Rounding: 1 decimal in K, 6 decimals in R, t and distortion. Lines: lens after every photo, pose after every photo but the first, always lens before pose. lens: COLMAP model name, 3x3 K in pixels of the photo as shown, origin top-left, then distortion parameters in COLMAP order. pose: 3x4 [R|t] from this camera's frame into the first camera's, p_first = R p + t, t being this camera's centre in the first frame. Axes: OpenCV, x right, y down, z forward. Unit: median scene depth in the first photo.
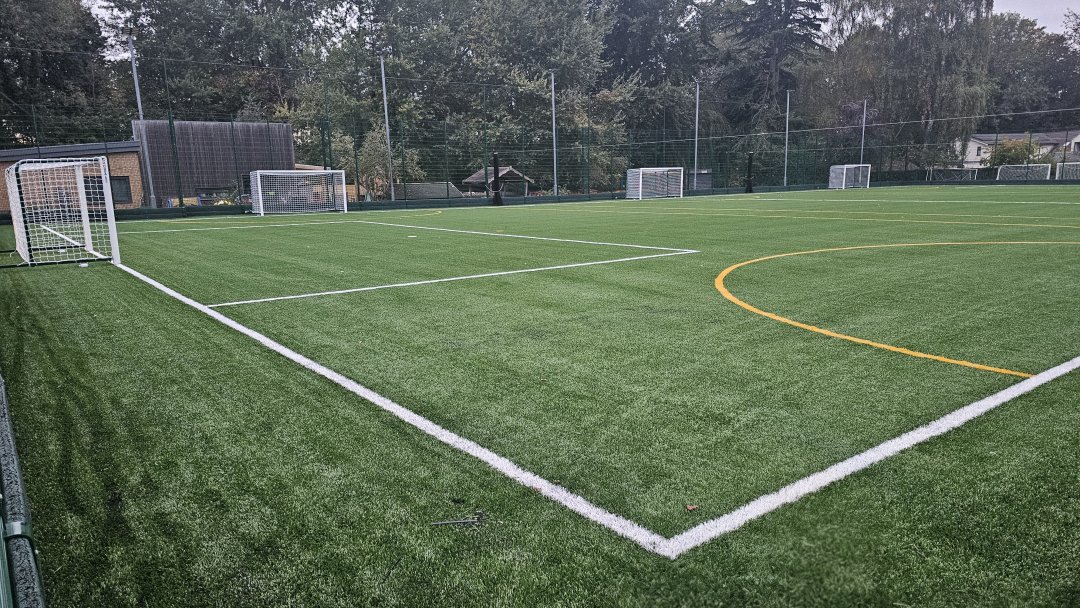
lens RADIAL K [[714.8, 0, 542.1], [0, 714.8, 325.0], [0, 0, 1]] dist [0.030694, -0.039632]
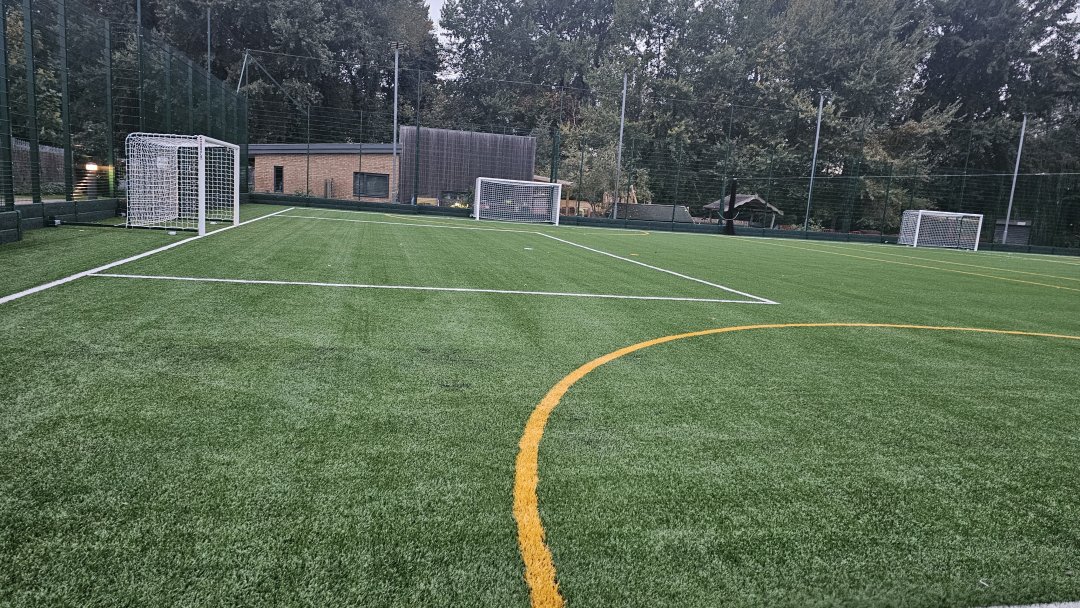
lens RADIAL K [[714.8, 0, 536.1], [0, 714.8, 311.4], [0, 0, 1]] dist [0.030694, -0.039632]
pose [[0.902541, 0.147145, -0.404682, 0.071980], [-0.169007, 0.985439, -0.018617, -0.008715], [0.396050, 0.085197, 0.914268, 0.052015]]
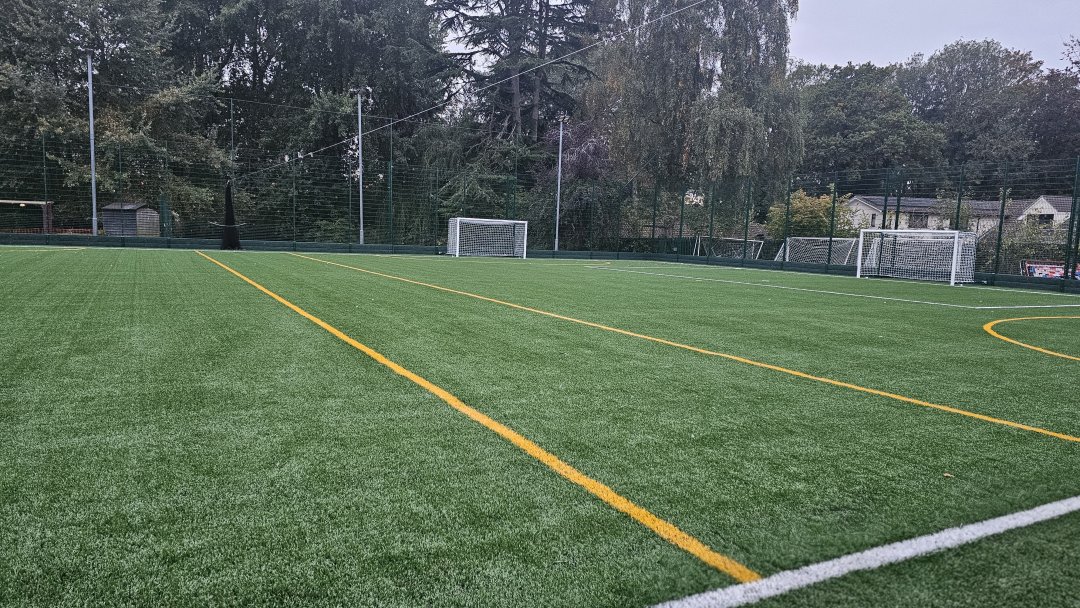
lens RADIAL K [[714.8, 0, 545.3], [0, 714.8, 304.6], [0, 0, 1]] dist [0.030694, -0.039632]
pose [[0.984967, 0.080283, -0.152953, 0.264614], [-0.095310, 0.991039, -0.093582, -0.044760], [0.144070, 0.106753, 0.983793, 0.189824]]
